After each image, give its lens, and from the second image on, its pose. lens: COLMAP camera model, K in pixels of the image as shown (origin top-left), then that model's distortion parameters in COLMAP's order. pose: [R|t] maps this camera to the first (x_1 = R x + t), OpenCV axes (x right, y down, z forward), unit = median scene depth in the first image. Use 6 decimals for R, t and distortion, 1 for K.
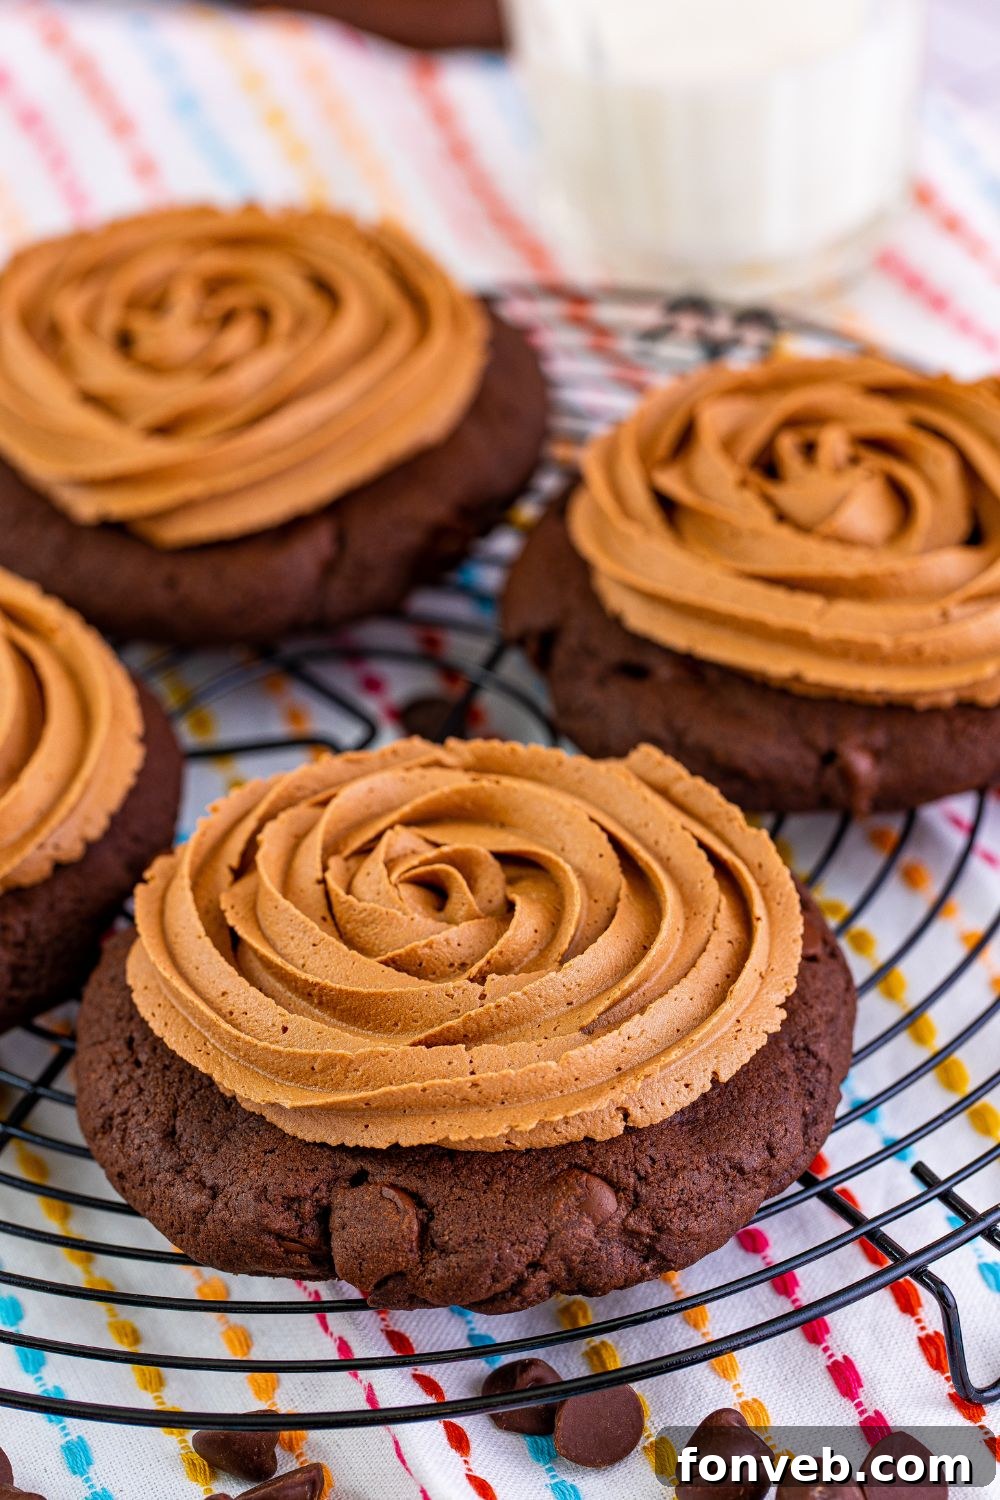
lens RADIAL K [[4852.7, 0, 500.0], [0, 4852.7, 750.0], [0, 0, 1]] dist [0.066882, 0.240056]
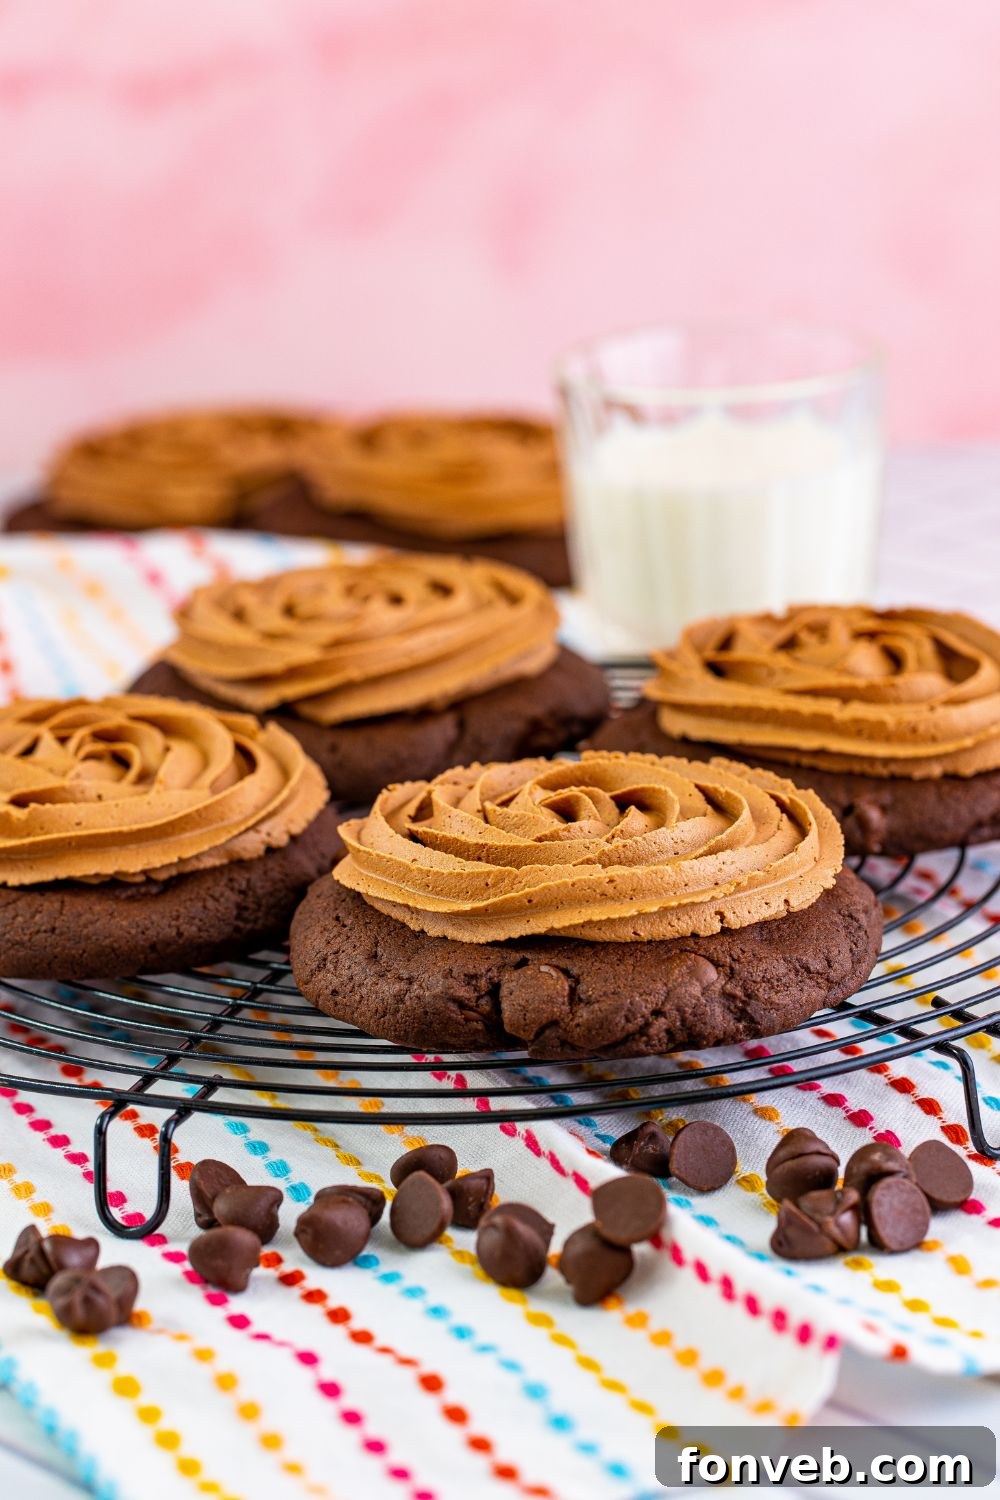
lens RADIAL K [[4681.3, 0, 500.0], [0, 4681.3, 750.0], [0, 0, 1]] dist [0.034204, 0.243379]
pose [[0.999190, 0.013398, 0.037958, -0.083551], [0.000105, 0.942109, -0.335308, 0.458176], [-0.040253, 0.335040, 0.941344, -0.220132]]
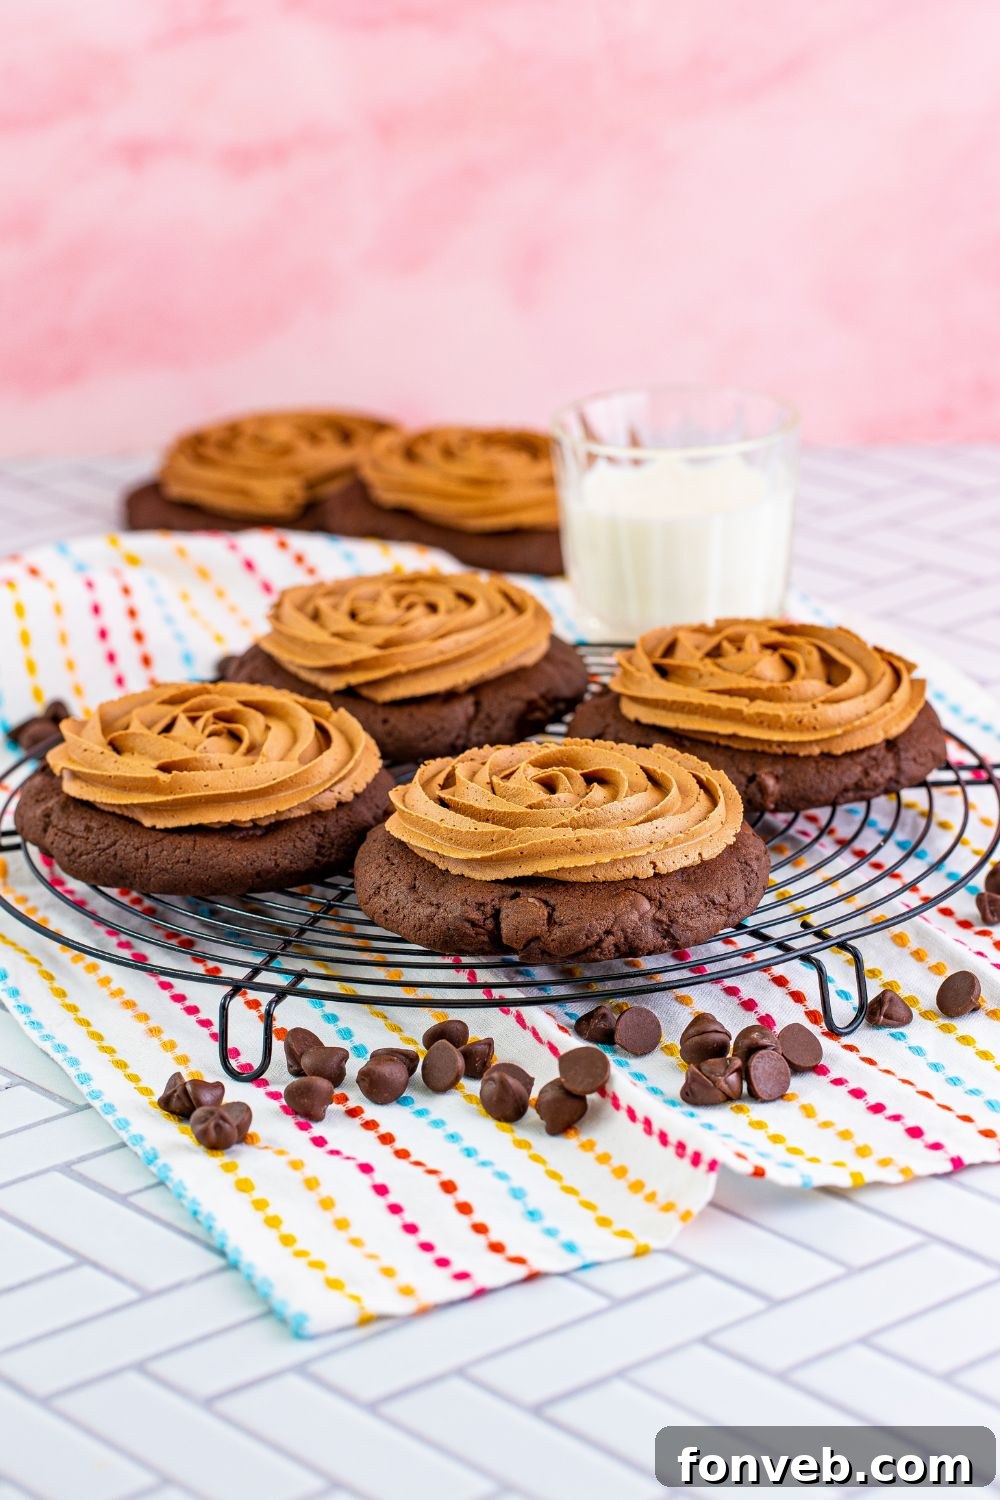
lens RADIAL K [[4548.6, 0, 500.0], [0, 4548.6, 750.0], [0, 0, 1]] dist [0.170687, 0.366579]
pose [[0.999040, 0.027833, 0.033836, -0.096766], [-0.016882, 0.957204, -0.288922, 0.548343], [-0.040430, 0.288074, 0.956754, -0.730510]]
